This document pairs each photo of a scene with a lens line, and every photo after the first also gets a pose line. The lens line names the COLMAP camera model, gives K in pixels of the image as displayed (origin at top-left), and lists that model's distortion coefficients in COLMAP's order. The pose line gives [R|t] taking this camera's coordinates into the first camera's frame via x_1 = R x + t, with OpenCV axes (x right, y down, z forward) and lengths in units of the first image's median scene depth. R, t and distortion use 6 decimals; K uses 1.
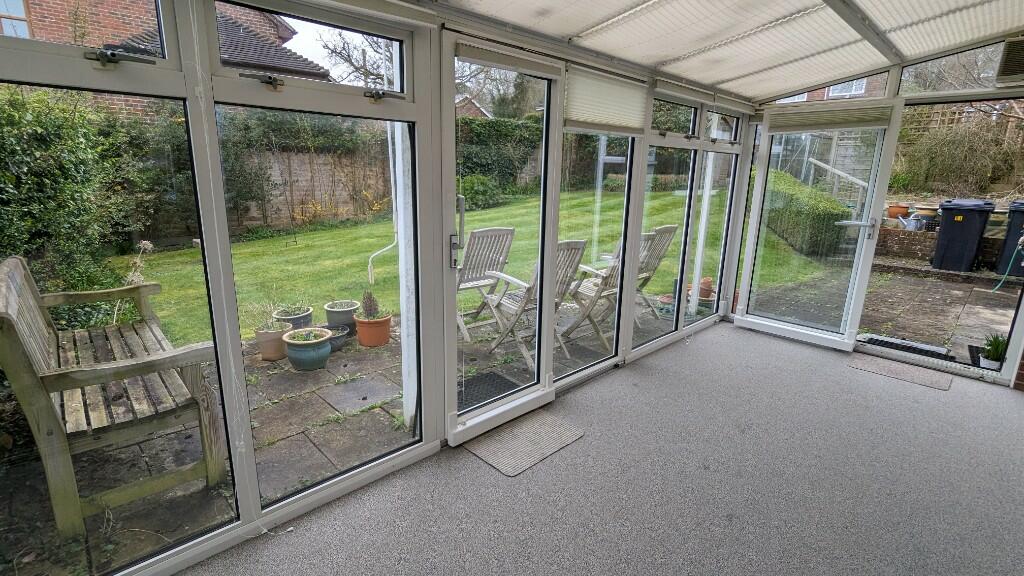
lens RADIAL K [[481.8, 0, 509.9], [0, 481.8, 286.8], [0, 0, 1]] dist [-0.001157, -0.000052]
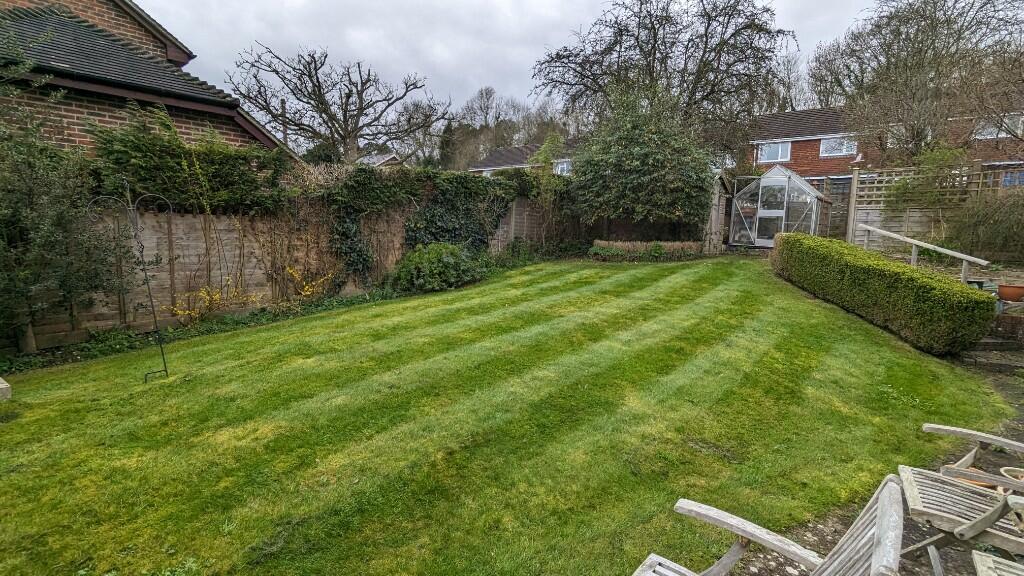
lens RADIAL K [[481.8, 0, 509.9], [0, 481.8, 286.8], [0, 0, 1]] dist [-0.001157, -0.000052]
pose [[0.986934, -0.018381, 0.160072, -0.100629], [0.037551, 0.992354, -0.117572, -0.078829], [-0.156688, 0.122046, 0.980078, 0.275380]]
